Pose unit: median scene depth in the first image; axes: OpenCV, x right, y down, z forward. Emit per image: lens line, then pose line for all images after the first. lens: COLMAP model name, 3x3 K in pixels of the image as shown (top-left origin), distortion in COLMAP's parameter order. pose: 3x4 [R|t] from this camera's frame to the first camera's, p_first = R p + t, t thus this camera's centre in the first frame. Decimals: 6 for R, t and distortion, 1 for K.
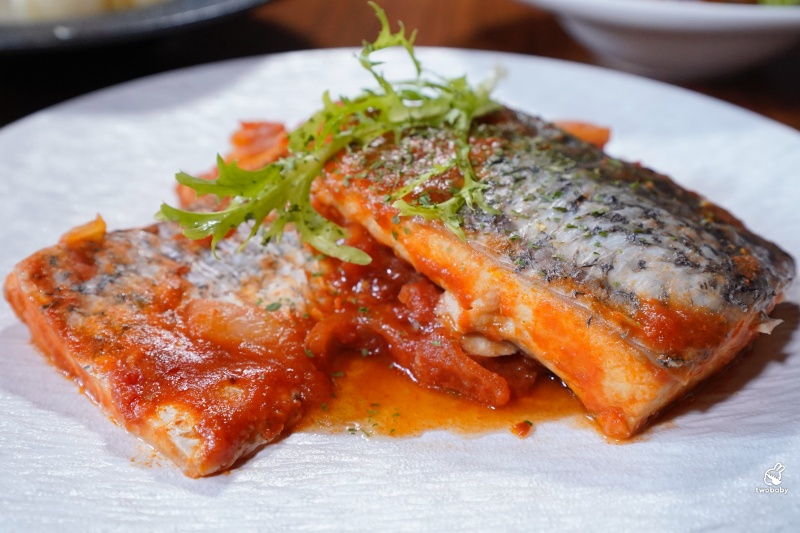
lens RADIAL K [[952.9, 0, 400.0], [0, 952.9, 266.5], [0, 0, 1]] dist [0.005749, 0.018322]
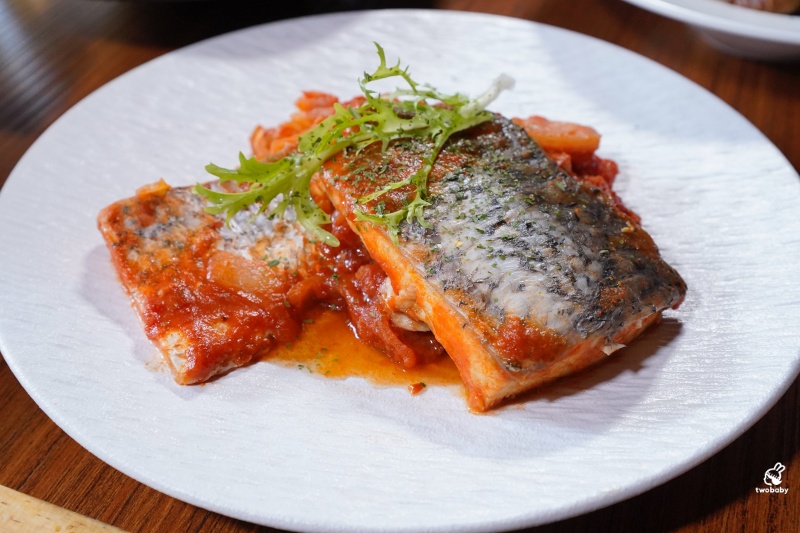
lens RADIAL K [[952.9, 0, 400.0], [0, 952.9, 266.5], [0, 0, 1]] dist [0.005749, 0.018322]
pose [[0.965593, 0.163131, -0.202529, 0.339042], [-0.125084, 0.974120, 0.188267, -0.246818], [0.228000, -0.156457, 0.961009, -0.292798]]
